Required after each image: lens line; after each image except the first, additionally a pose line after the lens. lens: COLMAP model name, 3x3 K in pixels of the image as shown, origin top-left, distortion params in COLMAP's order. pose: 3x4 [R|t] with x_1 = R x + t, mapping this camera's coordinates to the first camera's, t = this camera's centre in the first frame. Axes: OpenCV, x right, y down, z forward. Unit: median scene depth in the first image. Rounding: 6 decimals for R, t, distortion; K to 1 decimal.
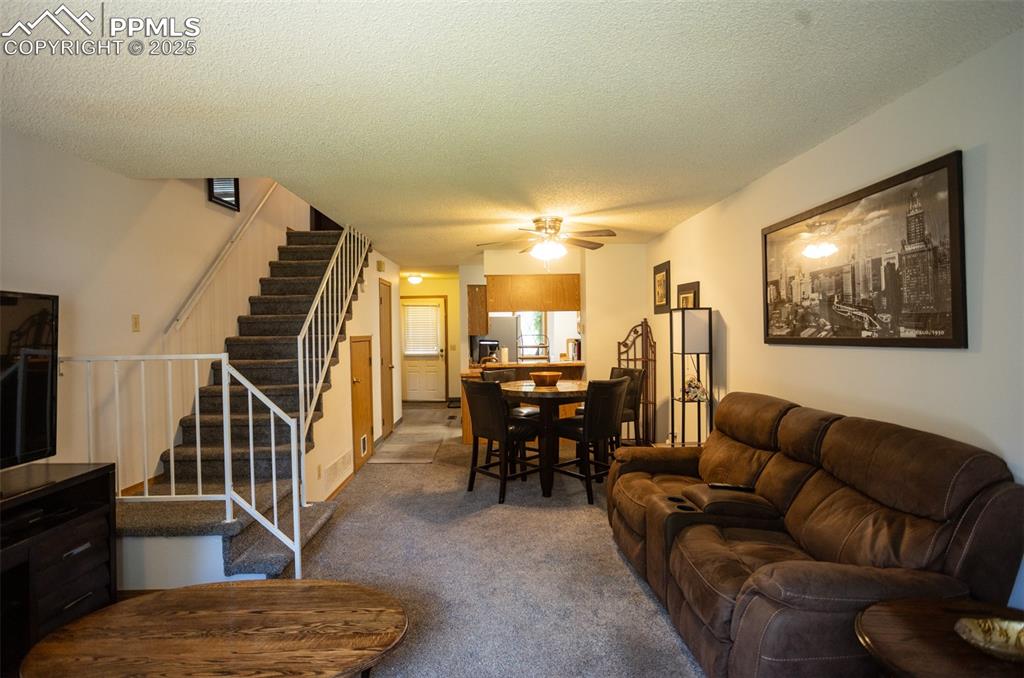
lens RADIAL K [[530.4, 0, 507.3], [0, 530.4, 333.8], [0, 0, 1]] dist [-0.056211, 0.040325]
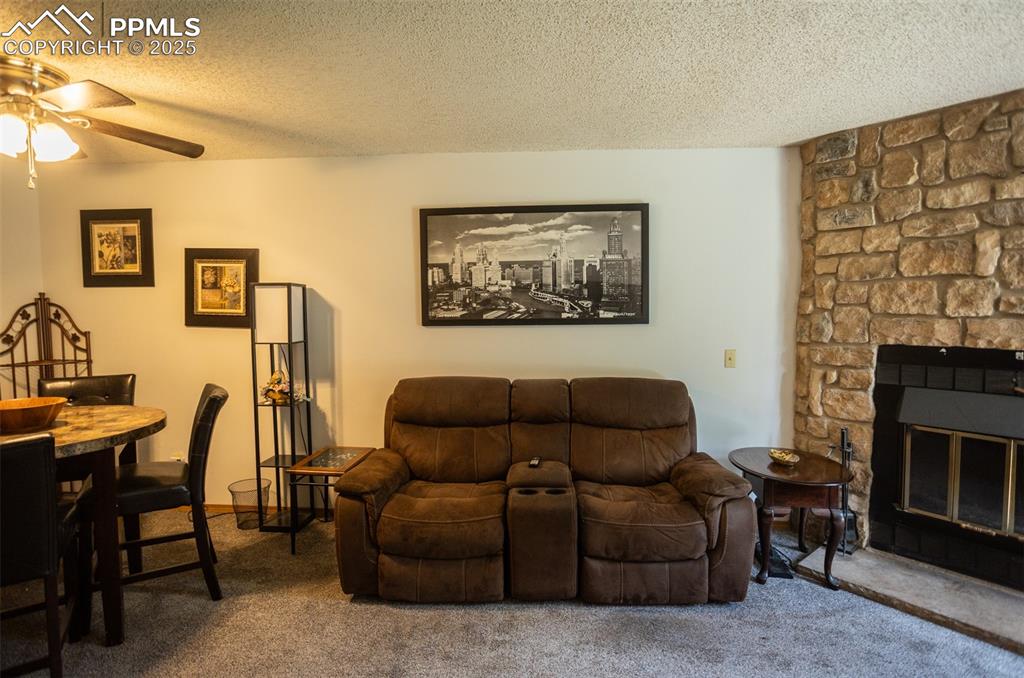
lens RADIAL K [[505.8, 0, 512.0], [0, 505.8, 339.0], [0, 0, 1]] dist [-0.061506, 0.031605]
pose [[0.086434, -0.038919, 0.995497, -0.522087], [0.005250, 0.999241, 0.038609, 0.008629], [-0.996244, 0.001889, 0.086573, 0.883968]]
